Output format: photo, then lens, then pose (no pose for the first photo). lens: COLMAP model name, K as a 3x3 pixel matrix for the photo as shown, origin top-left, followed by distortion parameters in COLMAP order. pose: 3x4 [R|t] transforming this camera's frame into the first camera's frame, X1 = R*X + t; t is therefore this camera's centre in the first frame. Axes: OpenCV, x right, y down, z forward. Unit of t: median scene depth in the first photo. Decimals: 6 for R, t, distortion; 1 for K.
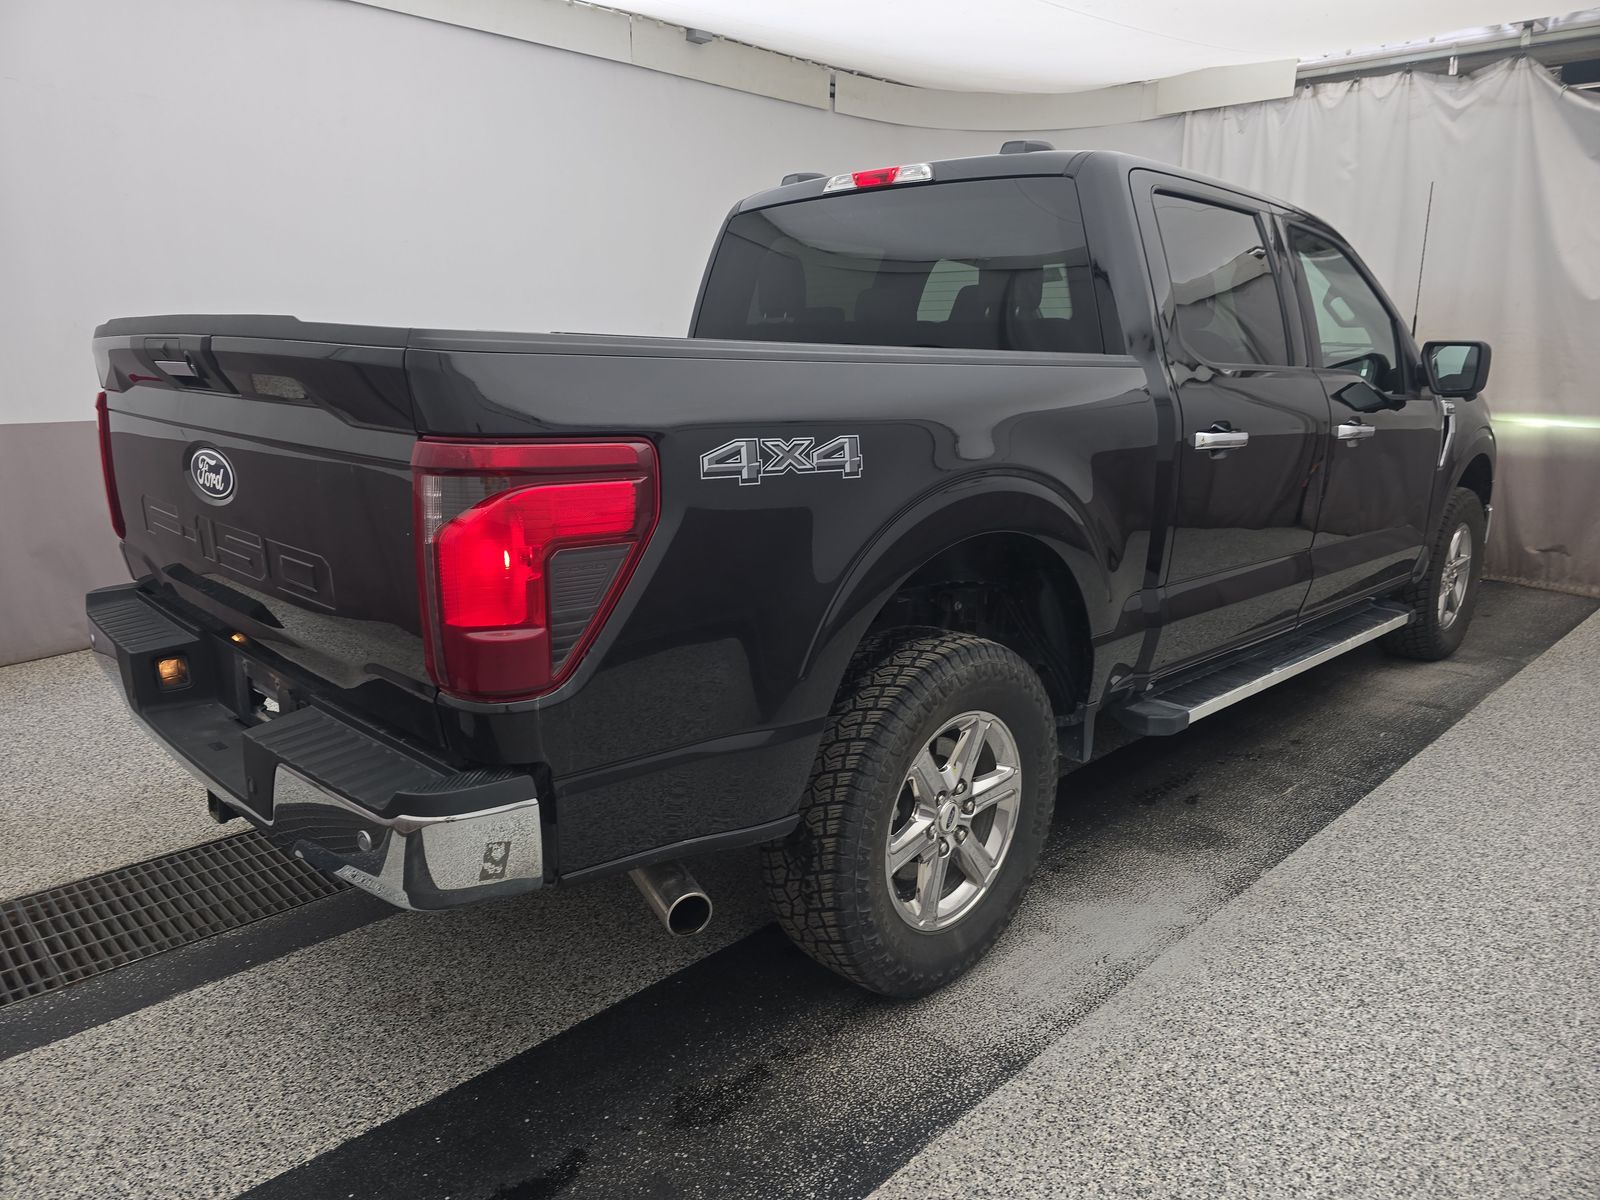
lens RADIAL K [[1107.1, 0, 798.9], [0, 1107.1, 579.8], [0, 0, 1]] dist [0.004912, -0.023964]
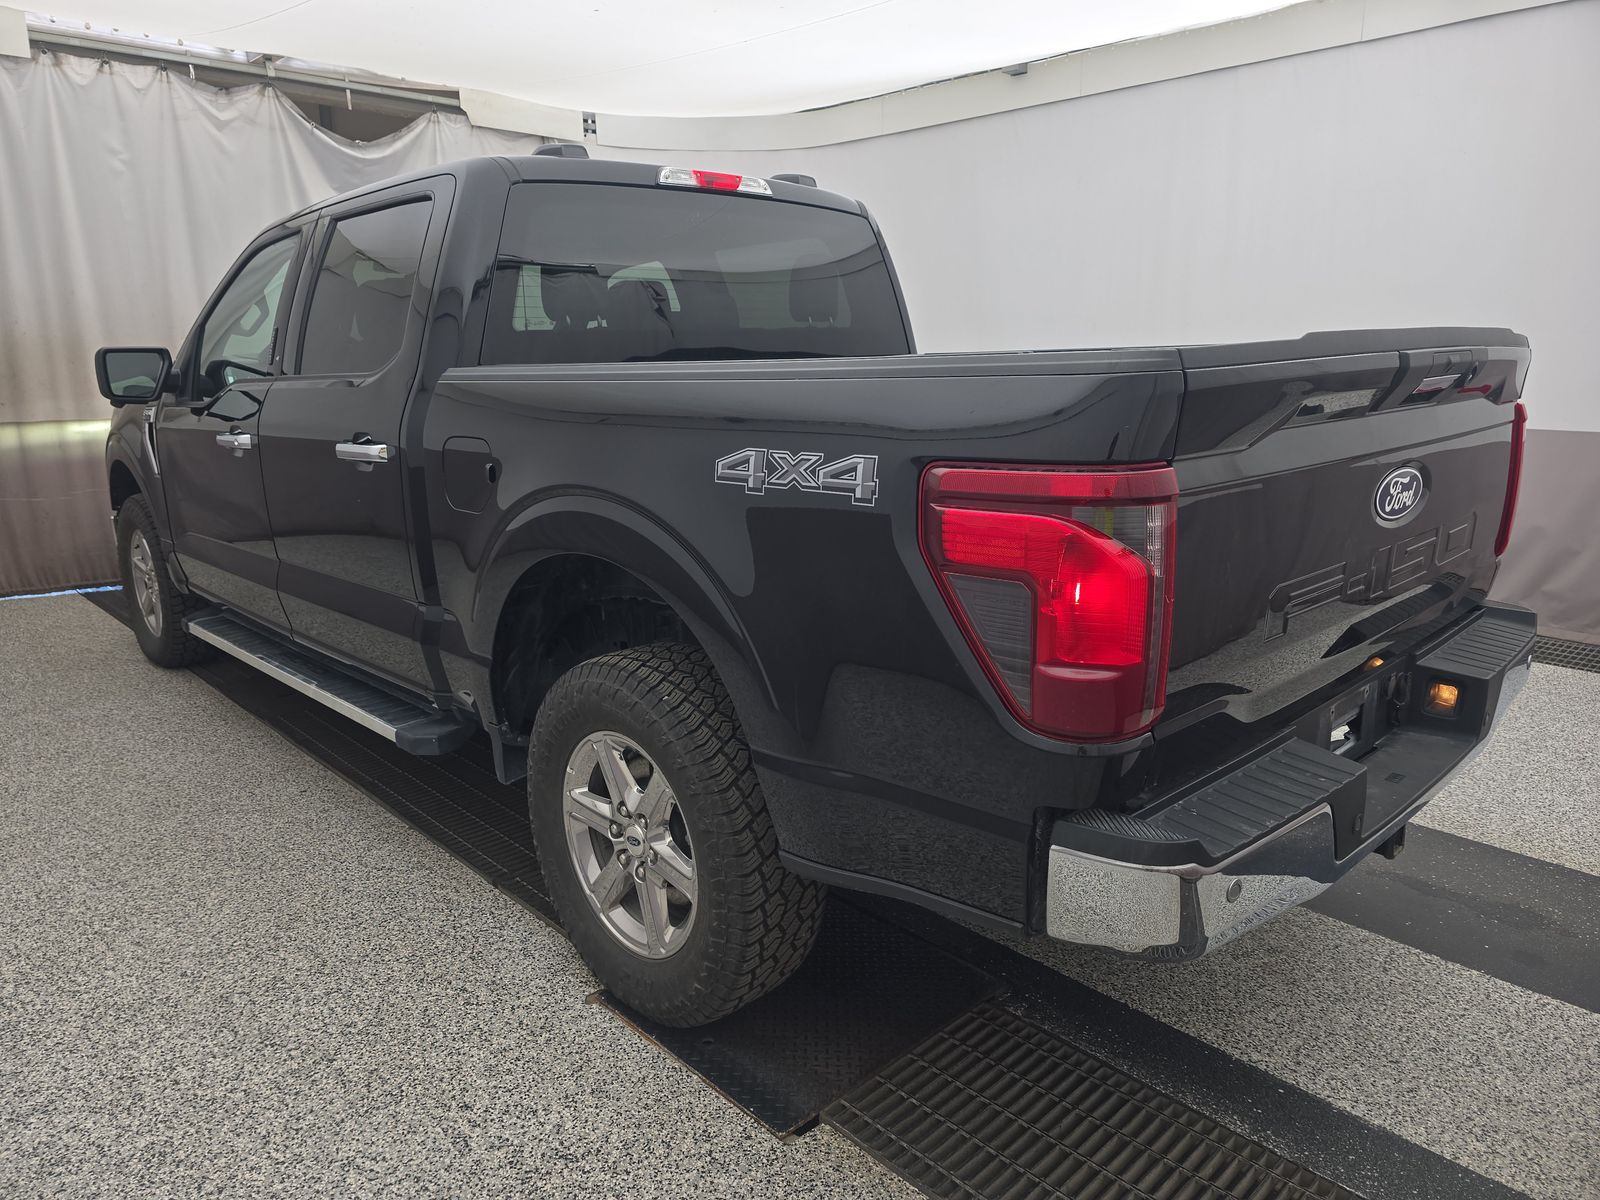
lens RADIAL K [[1085.2, 0, 800.0], [0, 1085.2, 600.0], [0, 0, 1]] dist [-0.000310, -0.016849]
pose [[0.011590, -0.231386, 0.972793, -0.698656], [0.208854, 0.951961, 0.223942, -0.157674], [-0.977878, 0.200576, 0.059359, 0.706241]]
